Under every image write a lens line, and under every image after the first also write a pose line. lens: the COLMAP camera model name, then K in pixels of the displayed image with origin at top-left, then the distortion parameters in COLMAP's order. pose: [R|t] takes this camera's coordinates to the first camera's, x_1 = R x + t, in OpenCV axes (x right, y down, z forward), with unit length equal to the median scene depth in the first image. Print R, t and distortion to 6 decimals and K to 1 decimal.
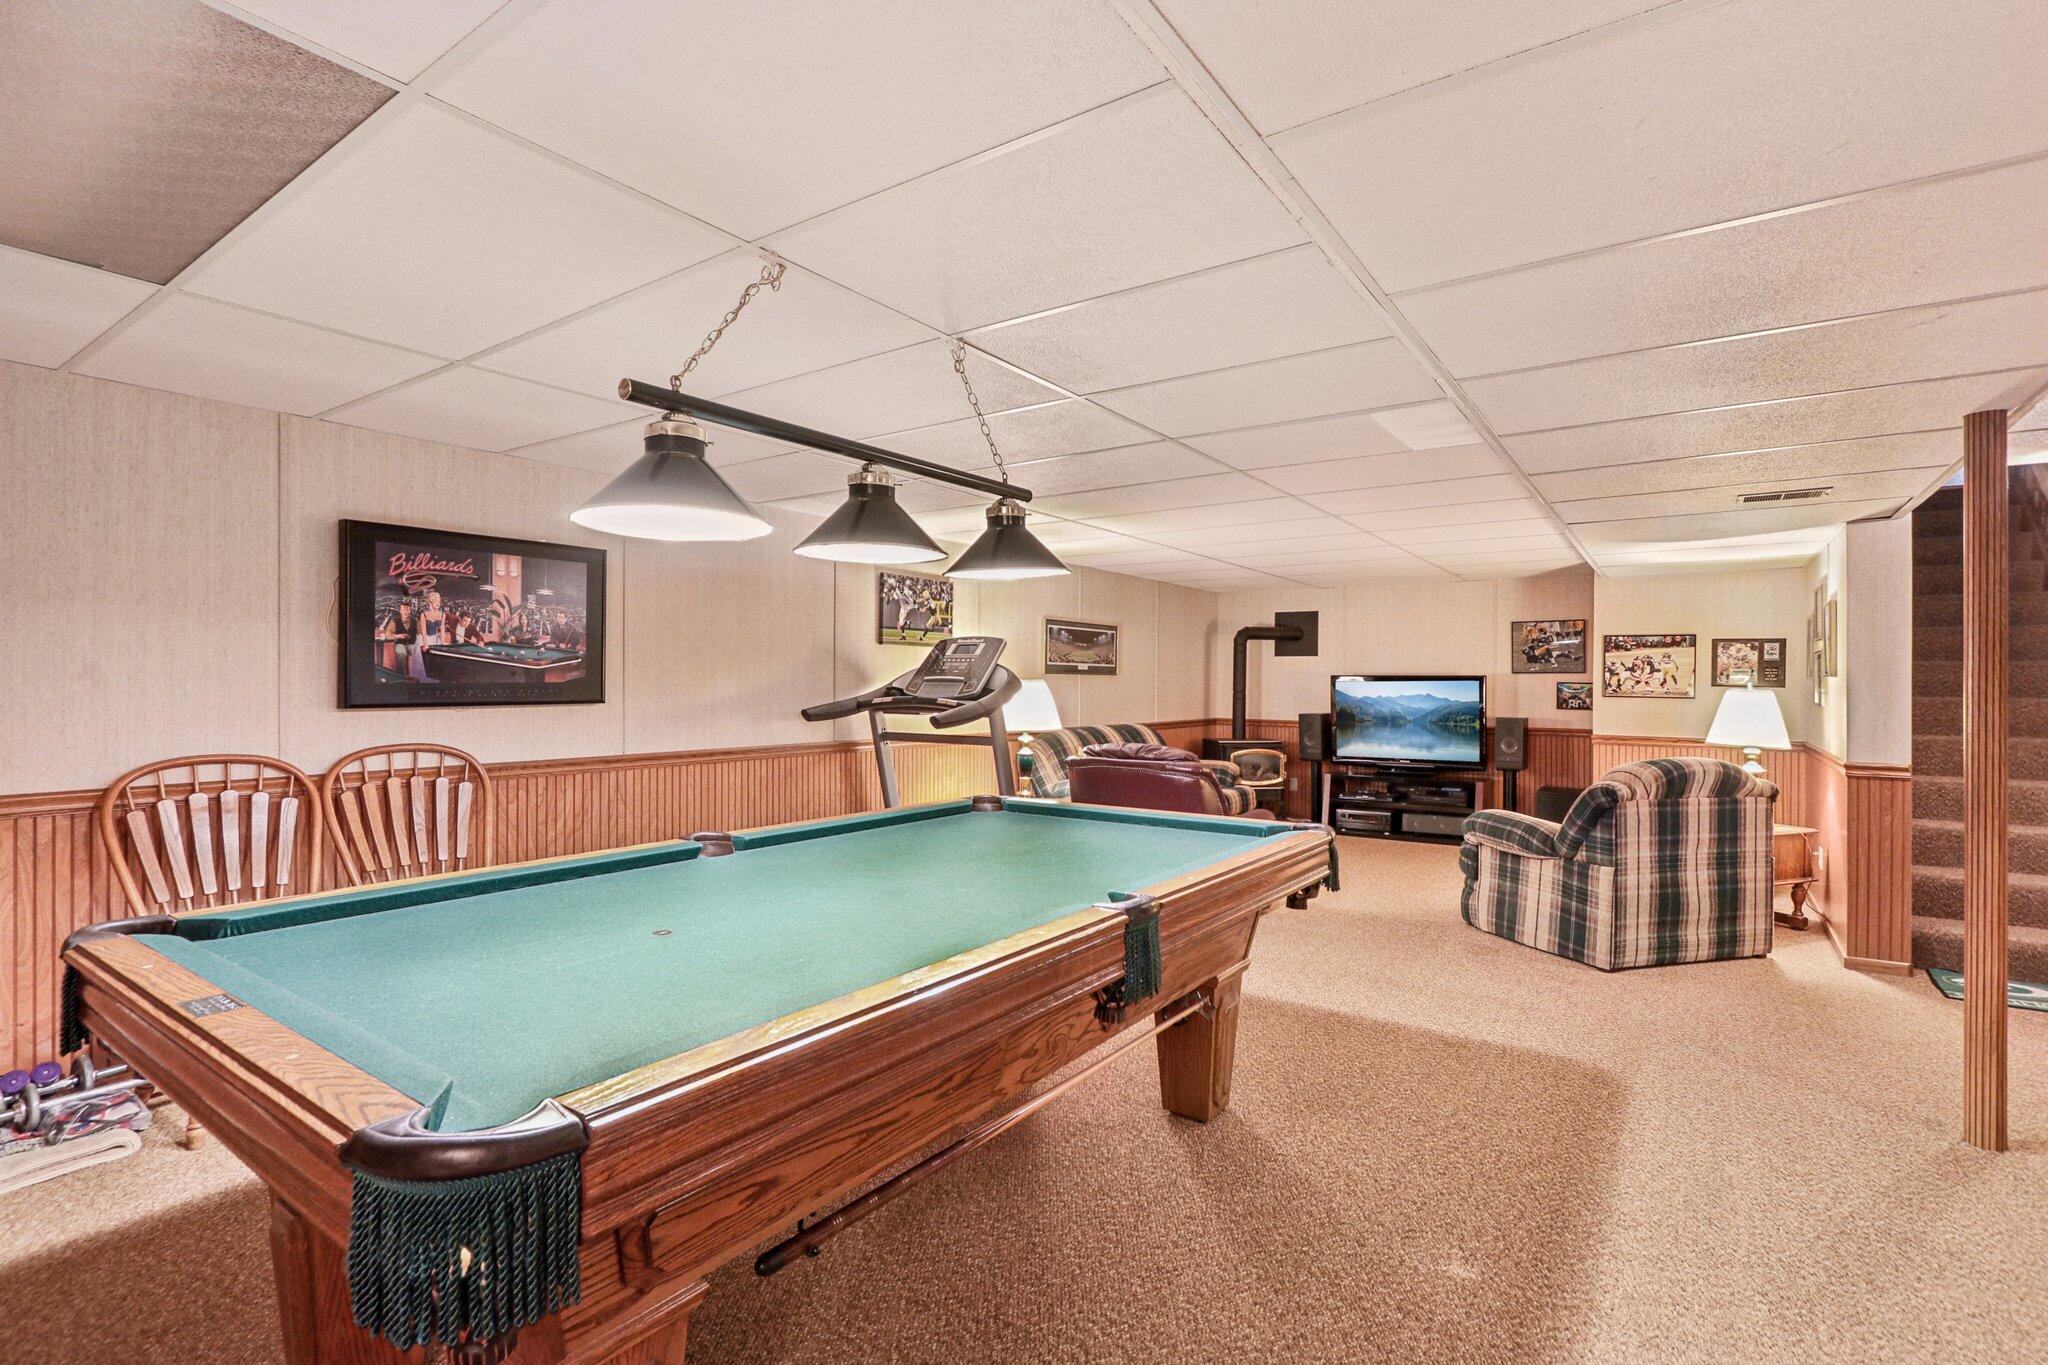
lens RADIAL K [[958.1, 0, 1024.1], [0, 958.1, 688.6], [0, 0, 1]] dist [-0.008423, 0.000380]
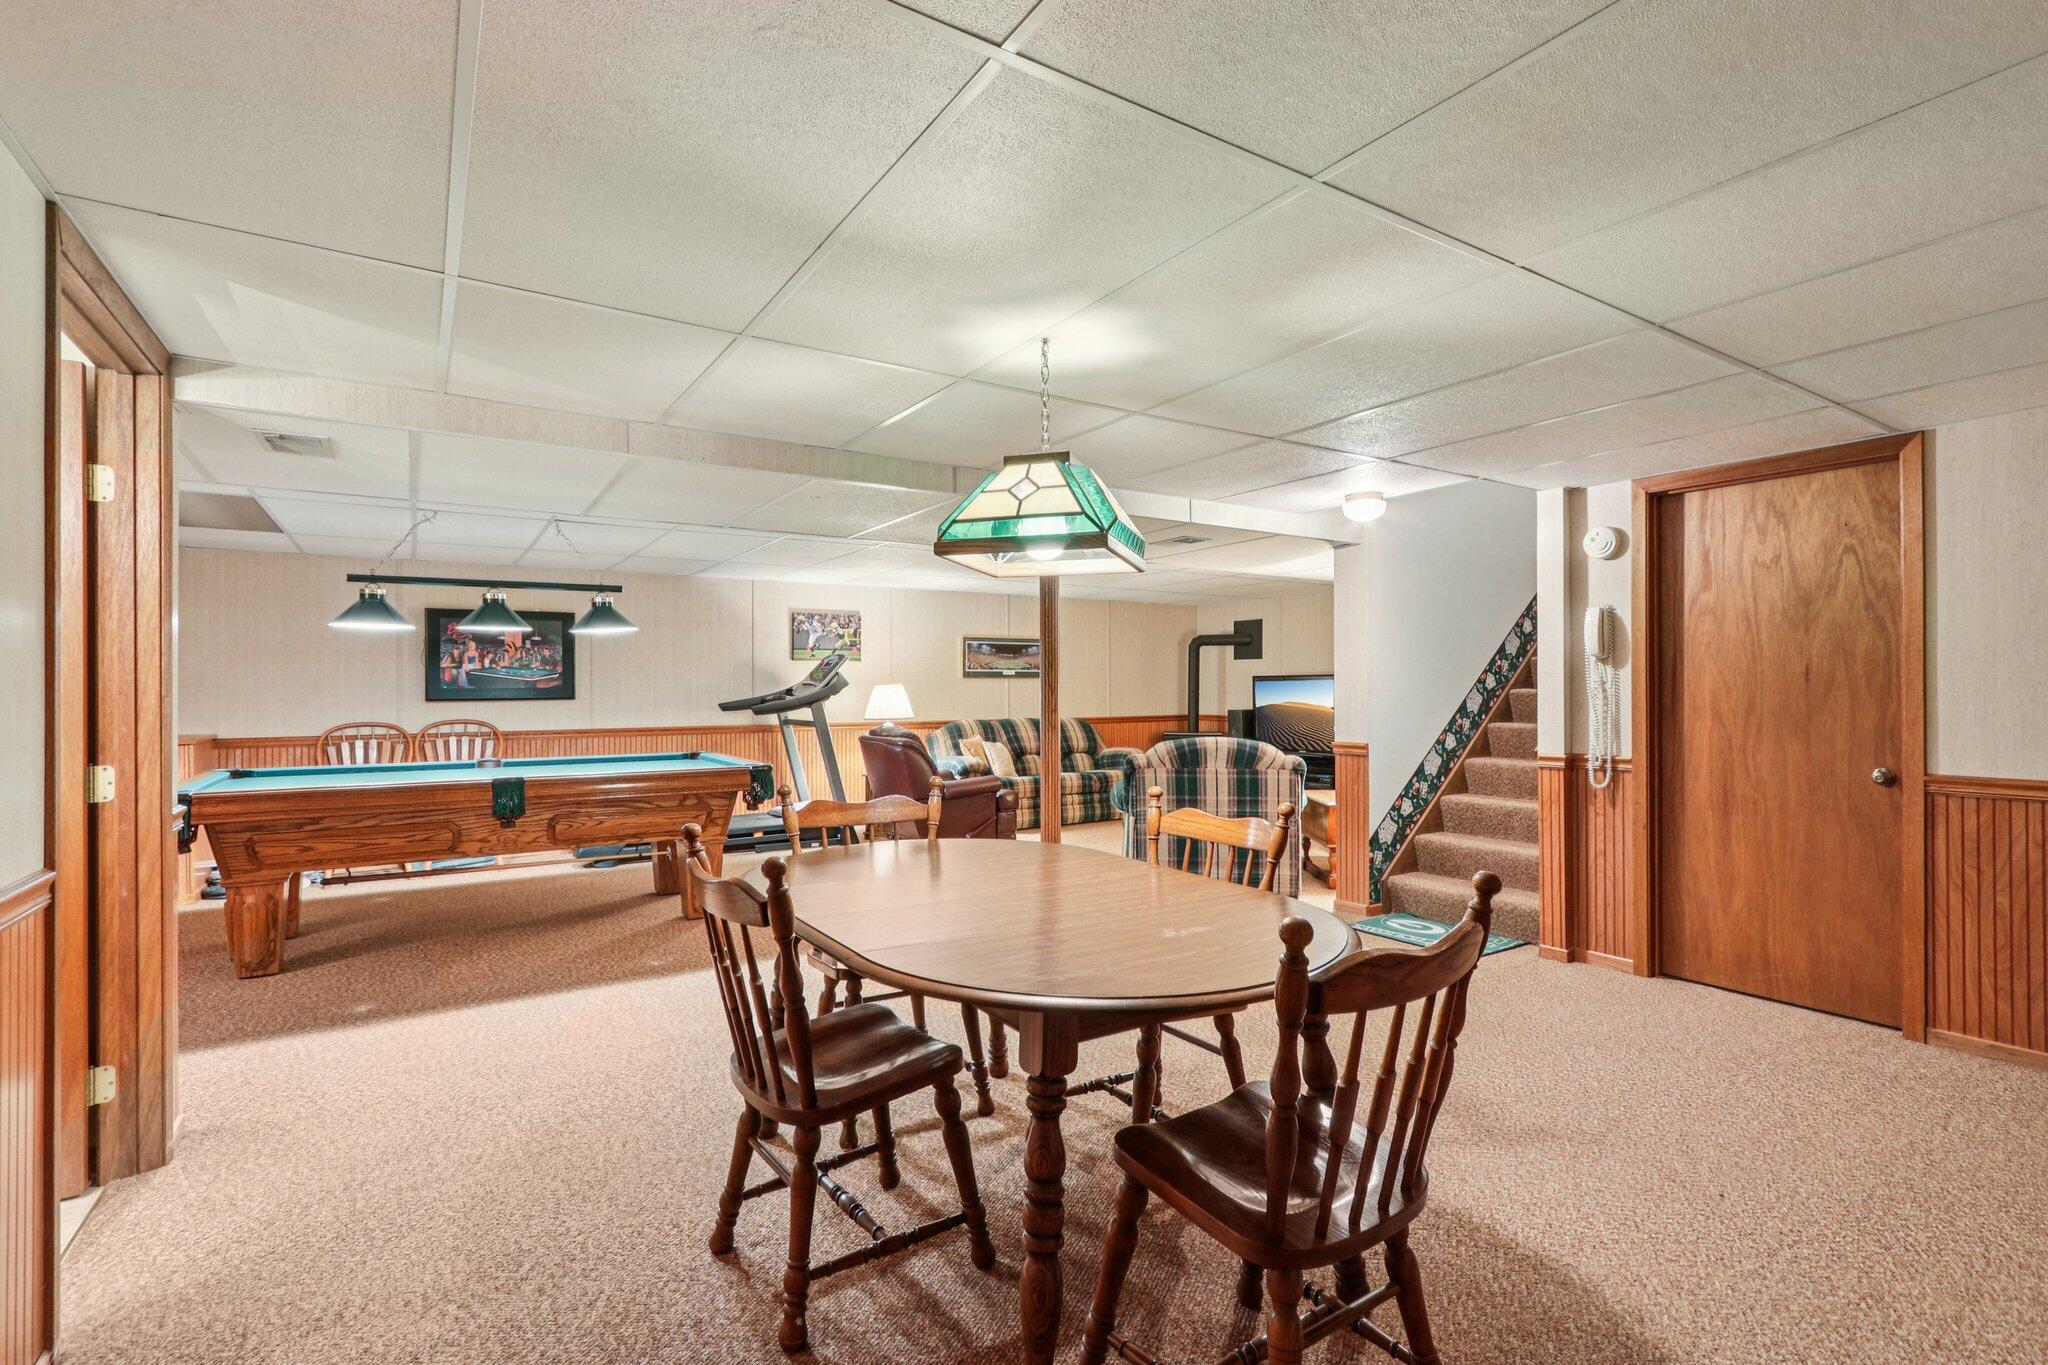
lens RADIAL K [[958.1, 0, 1027.5], [0, 958.1, 683.2], [0, 0, 1]] dist [-0.008423, 0.000380]
pose [[0.925444, -0.011388, -0.378713, 1.078137], [0.007547, 0.999904, -0.011626, 0.013508], [0.378809, 0.007901, 0.925441, -0.344772]]
